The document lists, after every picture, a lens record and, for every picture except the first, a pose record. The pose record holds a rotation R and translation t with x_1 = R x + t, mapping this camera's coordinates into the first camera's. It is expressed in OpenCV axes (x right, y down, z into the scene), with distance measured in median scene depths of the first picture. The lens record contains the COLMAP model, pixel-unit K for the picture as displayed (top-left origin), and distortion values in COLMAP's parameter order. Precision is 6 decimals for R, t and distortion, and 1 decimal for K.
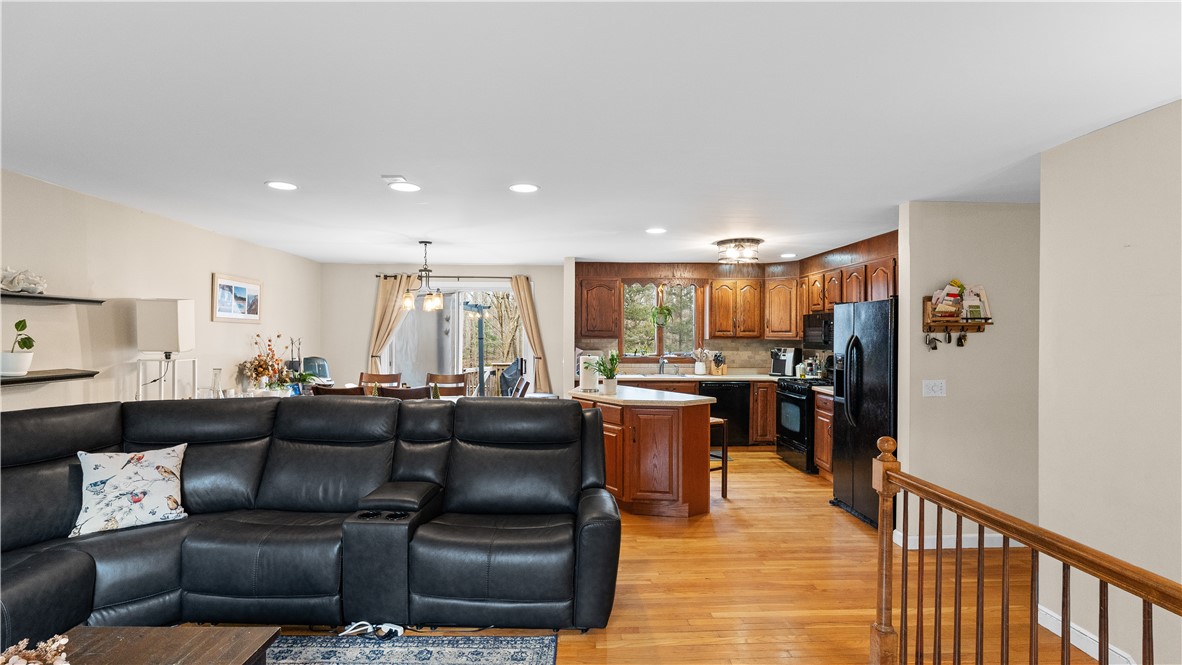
lens RADIAL K [[559.7, 0, 587.6], [0, 559.7, 334.4], [0, 0, 1]] dist [-0.016938, 0.008814]
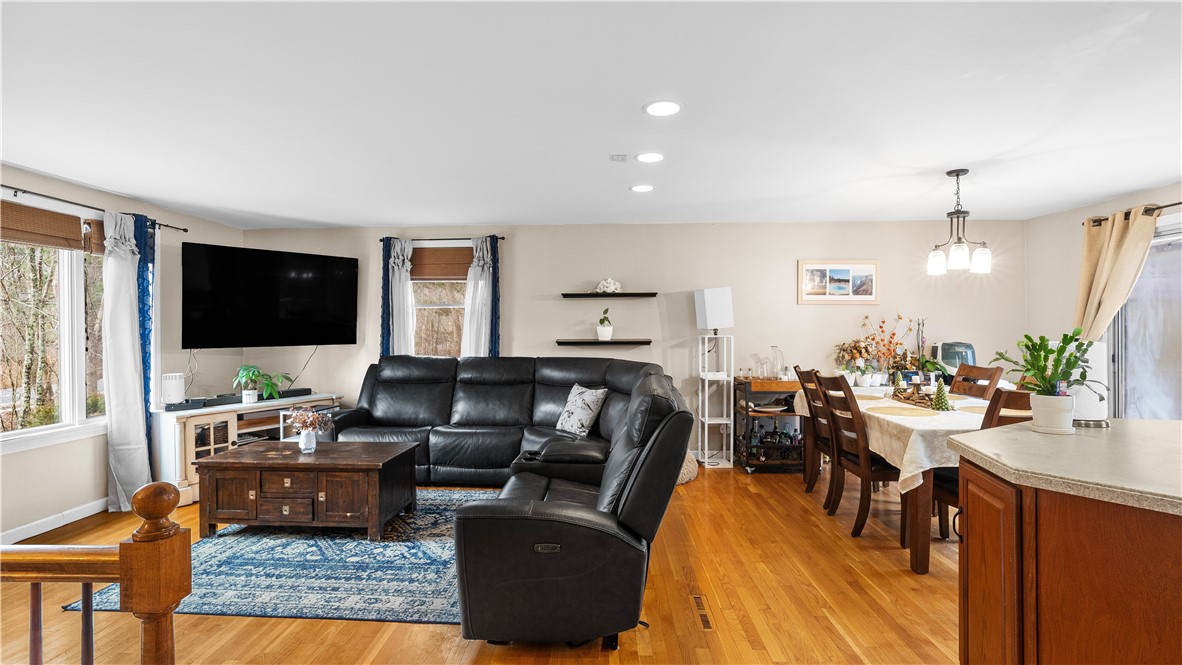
lens RADIAL K [[559.7, 0, 587.6], [0, 559.7, 334.4], [0, 0, 1]] dist [-0.016938, 0.008814]
pose [[-0.071903, 0.002900, -0.997407, 0.324702], [0.003498, 0.999990, 0.002655, 0.022497], [0.997405, -0.003298, -0.071912, 0.471998]]
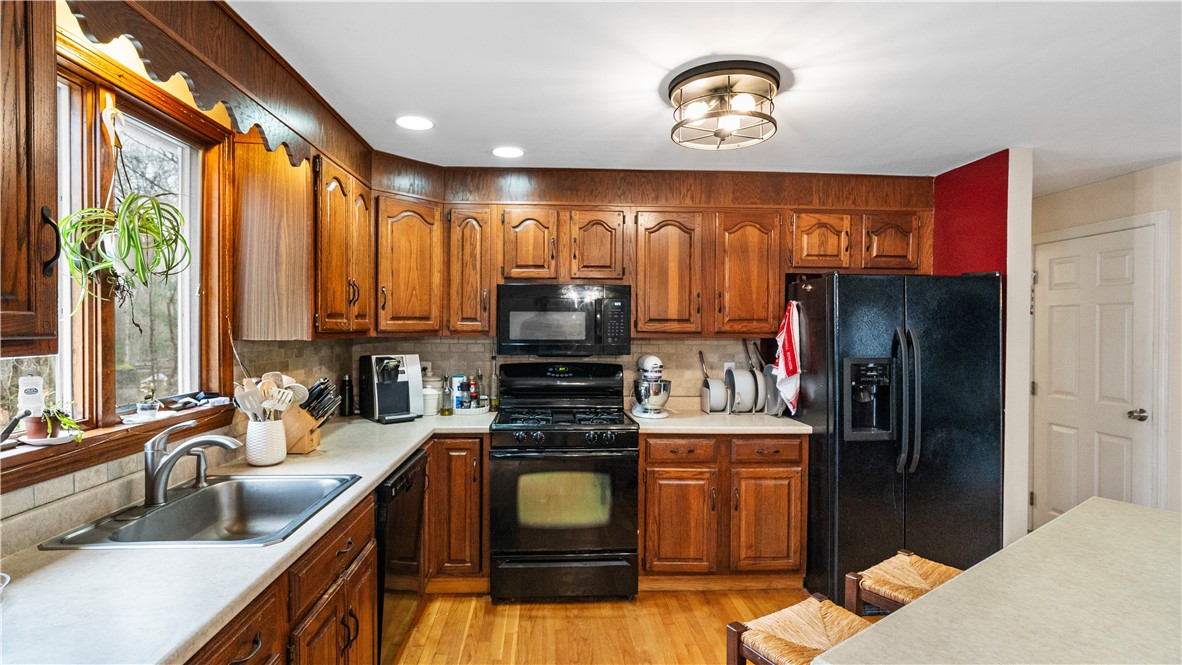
lens RADIAL K [[563.4, 0, 568.5], [0, 563.4, 331.4], [0, 0, 1]] dist [-0.000646, 0.000039]
pose [[0.004307, -0.014098, 0.999891, -0.093323], [-0.001841, 0.999899, 0.014106, -0.001193], [-0.999989, -0.001901, 0.004280, 0.868314]]
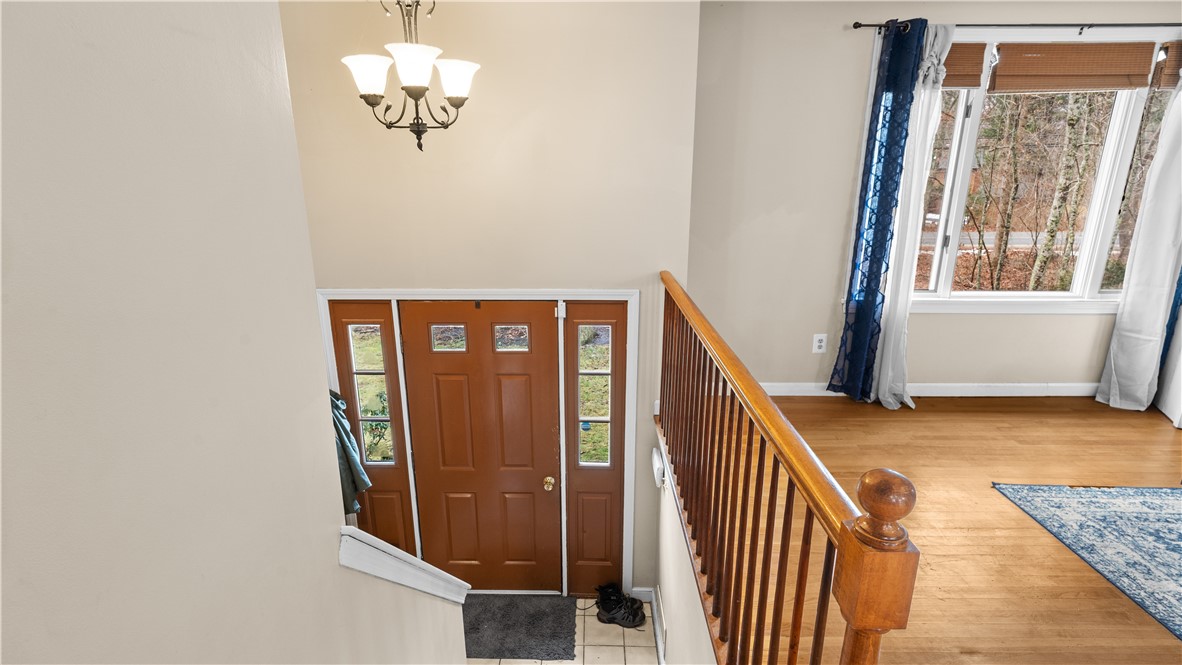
lens RADIAL K [[574.0, 0, 585.8], [0, 574.0, 338.0], [0, 0, 1]] dist [-0.018689, 0.011381]
pose [[-0.998960, -0.013237, 0.043627, 0.235491], [-0.000636, 0.960872, 0.276992, 0.005305], [-0.045587, 0.276676, -0.959881, 0.446910]]
